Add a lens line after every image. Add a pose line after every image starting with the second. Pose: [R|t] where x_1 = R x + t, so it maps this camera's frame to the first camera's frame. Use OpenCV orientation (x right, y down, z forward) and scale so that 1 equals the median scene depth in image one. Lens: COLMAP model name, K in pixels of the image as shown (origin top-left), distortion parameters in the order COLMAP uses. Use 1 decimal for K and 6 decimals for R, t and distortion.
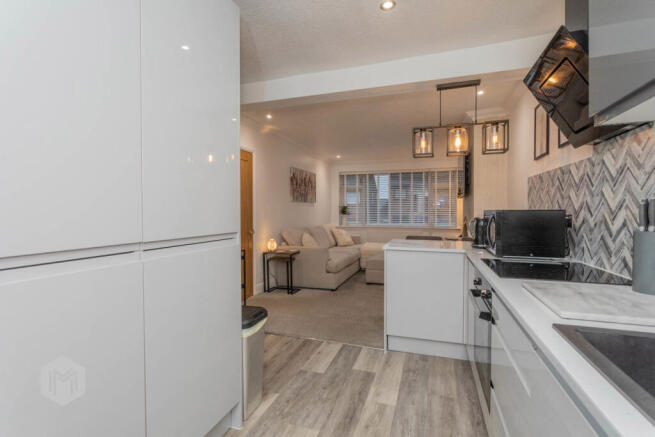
lens RADIAL K [[316.6, 0, 327.6], [0, 316.6, 217.7], [0, 0, 1]] dist [-0.000528, -0.000109]
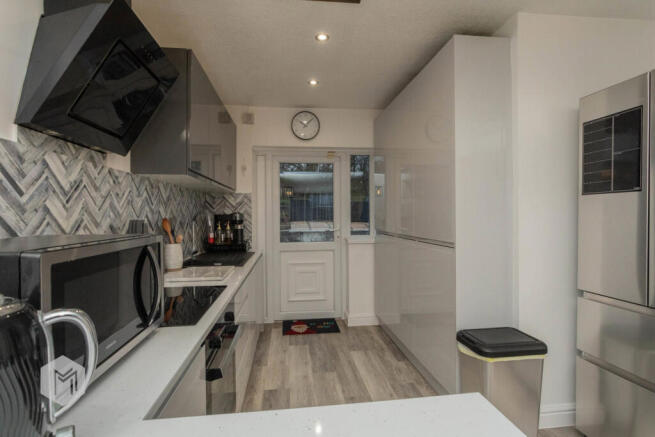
lens RADIAL K [[316.6, 0, 327.6], [0, 316.6, 218.1], [0, 0, 1]] dist [-0.000528, -0.000109]
pose [[-0.896700, 0.075258, -0.436194, 0.674162], [0.063800, 0.997125, 0.040880, -0.050627], [0.438016, 0.008827, -0.898924, 2.018538]]
